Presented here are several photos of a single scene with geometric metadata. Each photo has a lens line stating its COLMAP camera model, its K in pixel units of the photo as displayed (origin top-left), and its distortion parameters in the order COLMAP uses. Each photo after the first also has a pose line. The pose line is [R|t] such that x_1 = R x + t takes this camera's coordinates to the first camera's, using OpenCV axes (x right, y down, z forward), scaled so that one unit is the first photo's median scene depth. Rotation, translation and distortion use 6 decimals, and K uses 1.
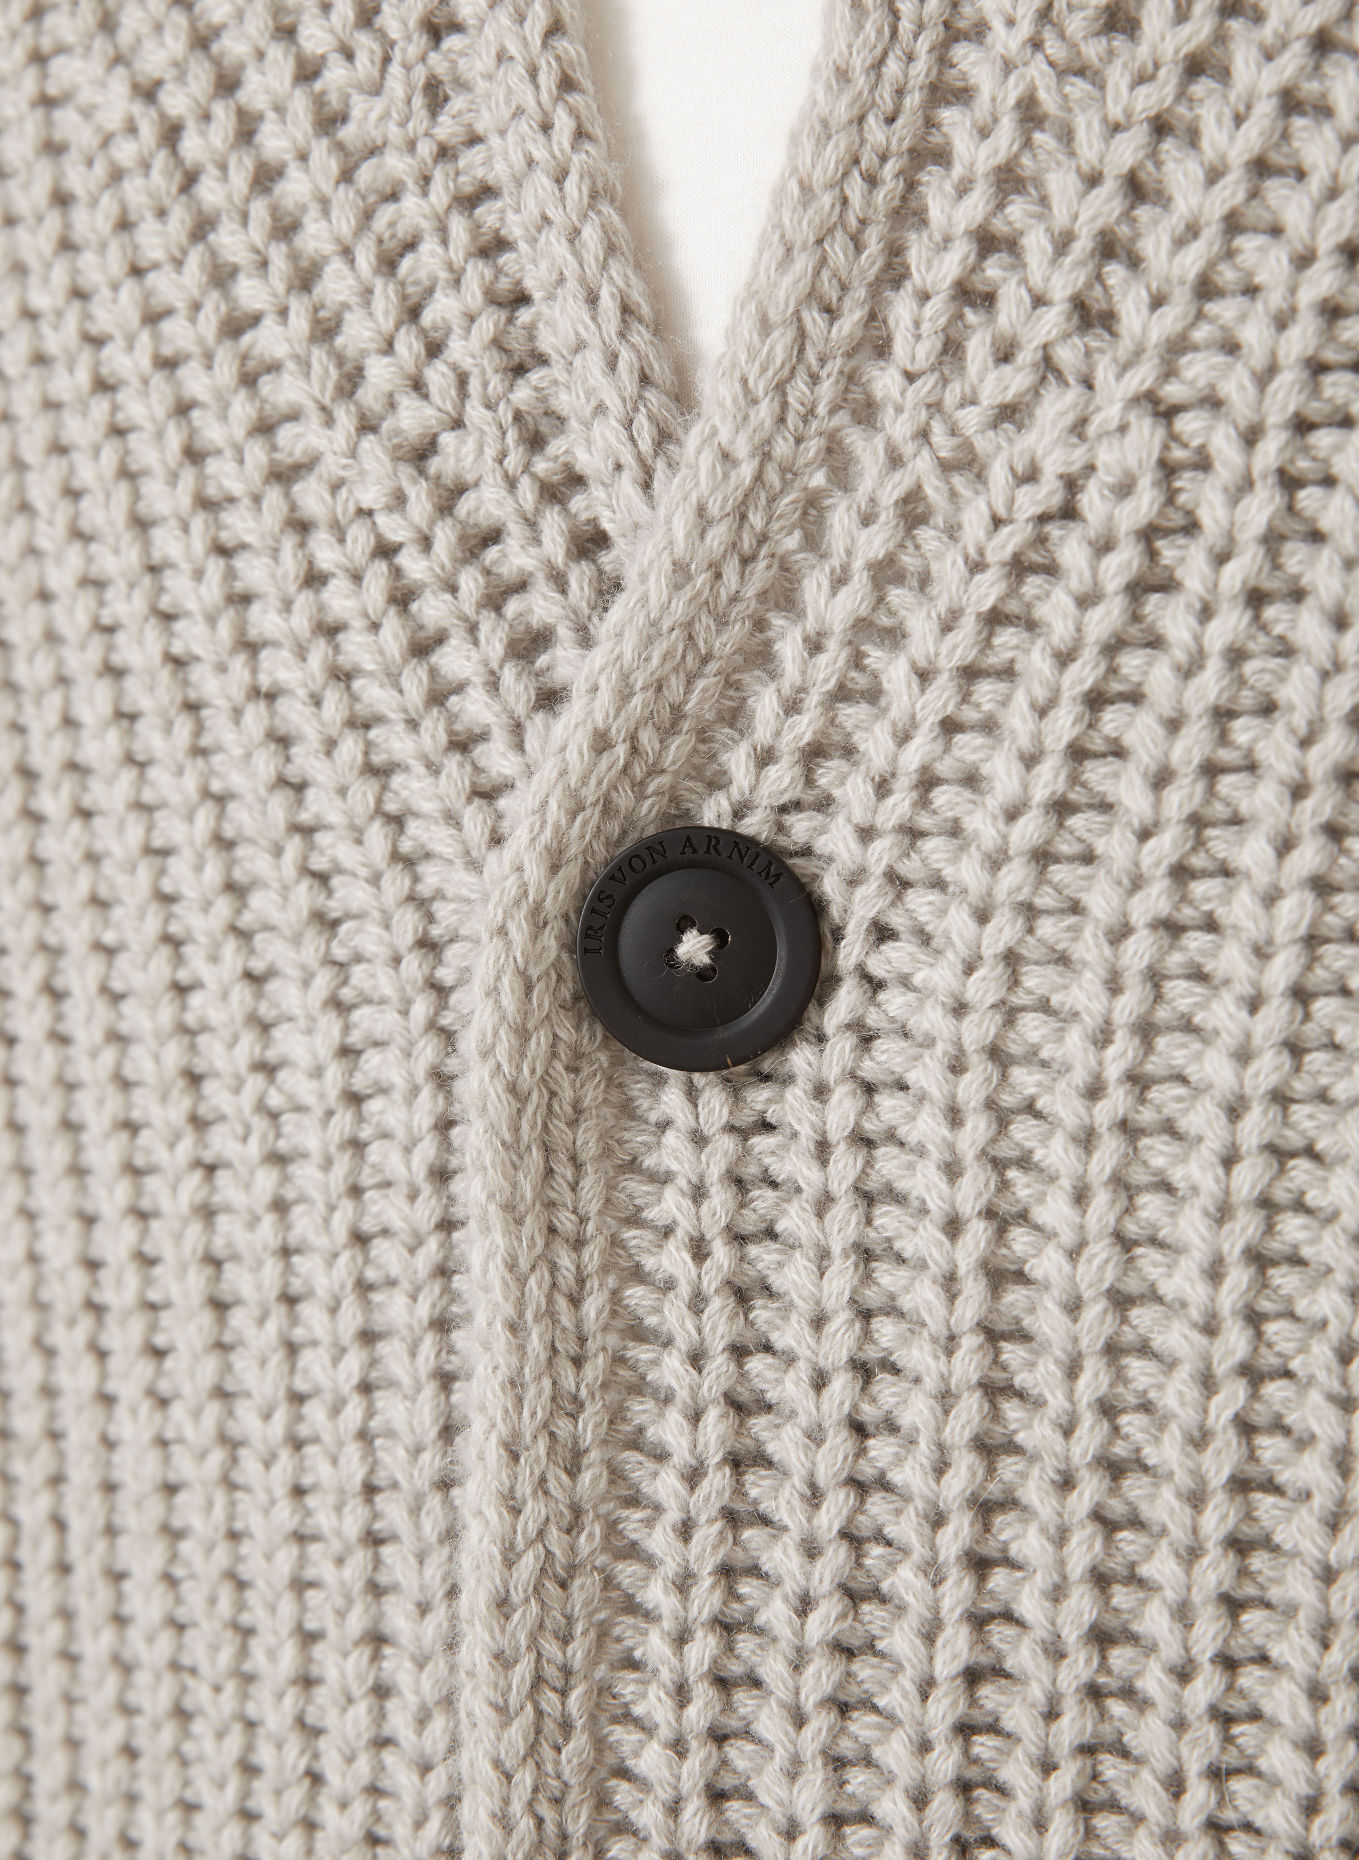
lens RADIAL K [[3874.8, 0, 679.7], [0, 3874.8, 945.8], [0, 0, 1]] dist [0.009708, 0.000000]
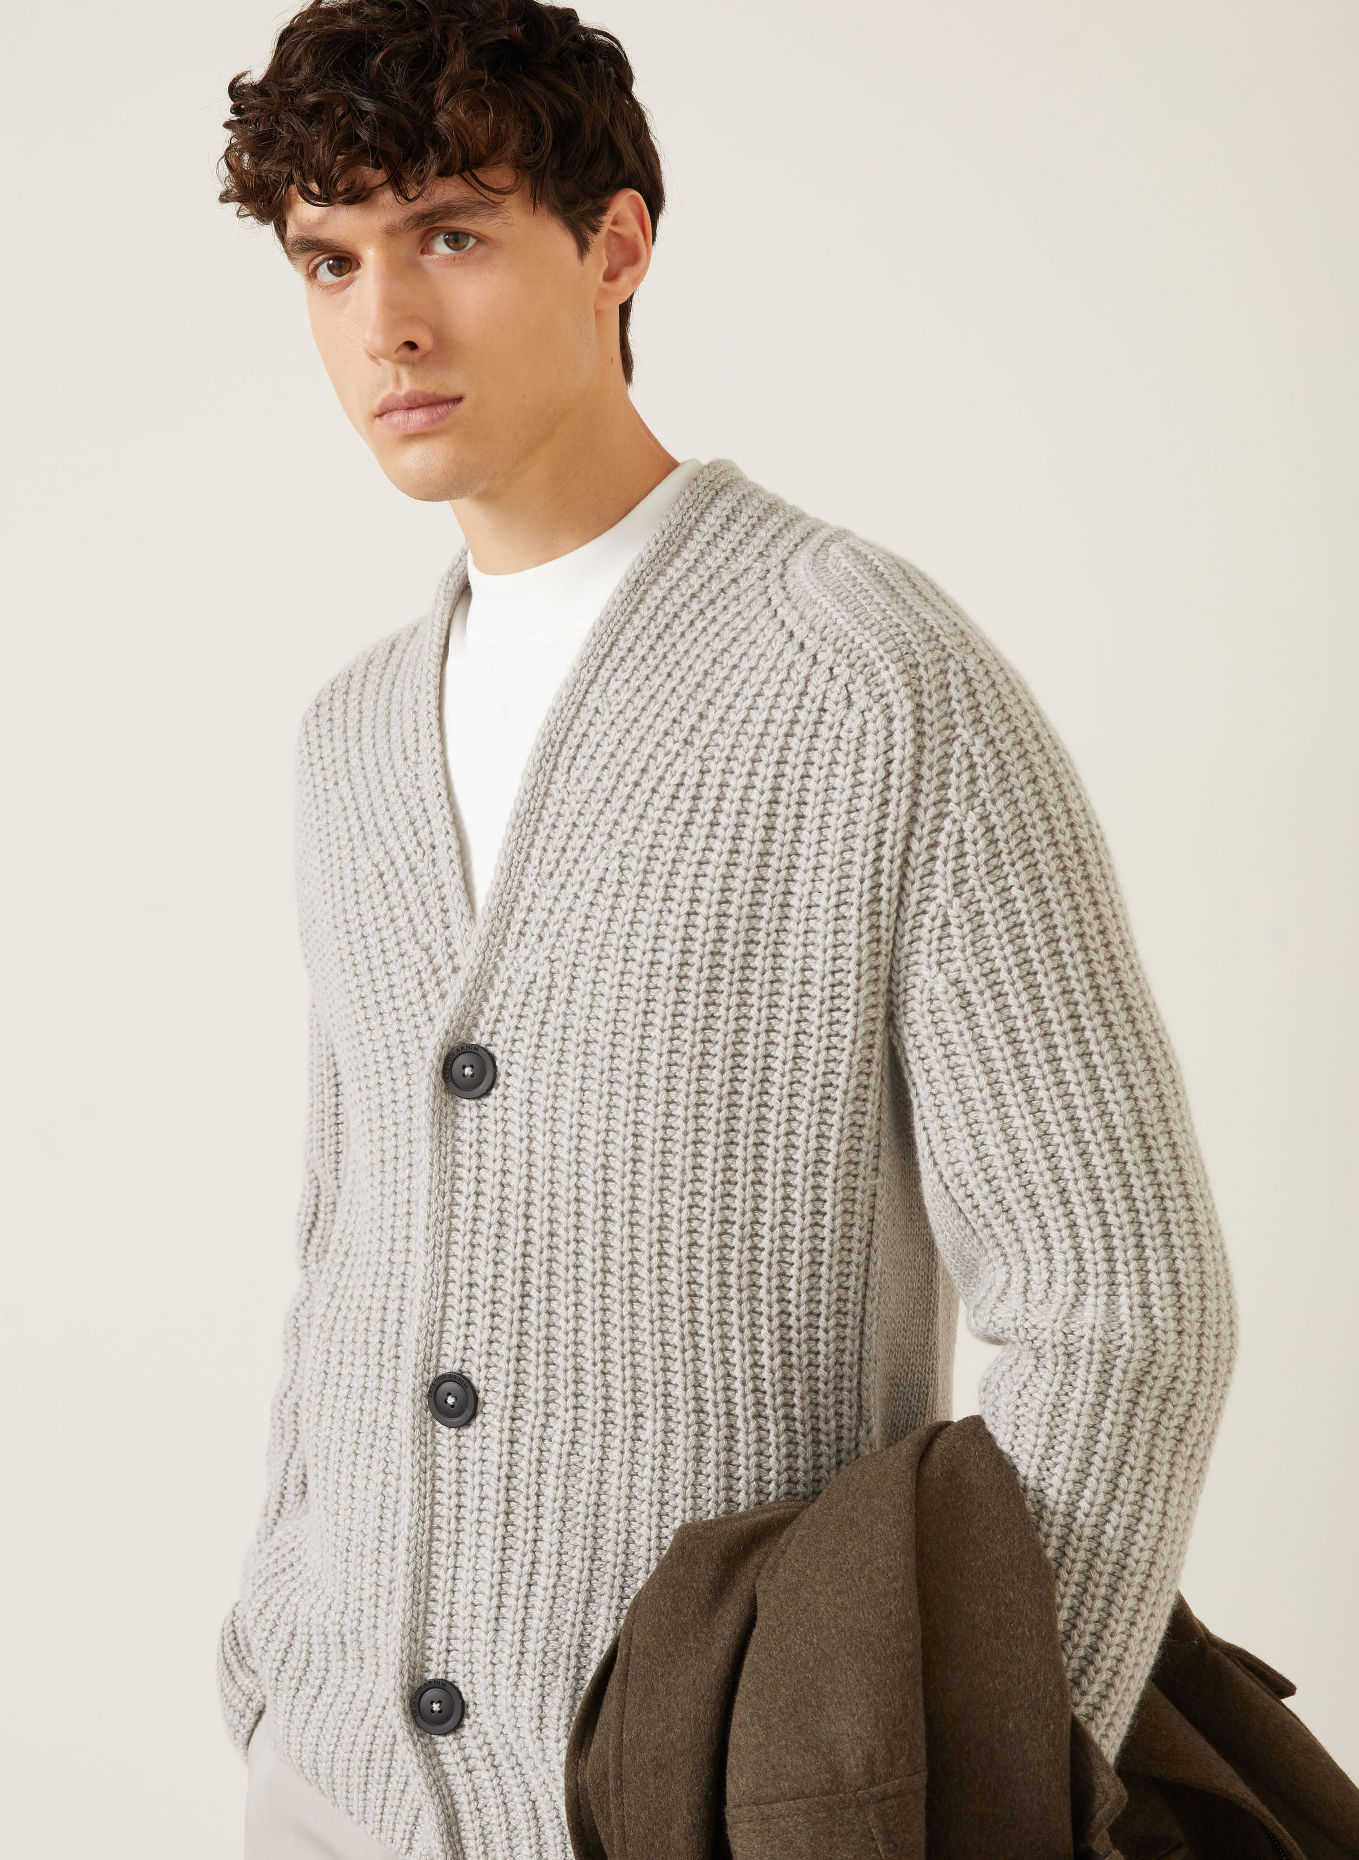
lens RADIAL K [[3513.5, 0, 680.1], [0, 3513.5, 930.0], [0, 0, 1]] dist [-0.038167, 0.000000]
pose [[0.980160, 0.008280, -0.198036, 1.048982], [-0.021408, 0.997705, -0.064244, 0.087132], [0.197049, 0.067209, 0.978087, -2.928004]]
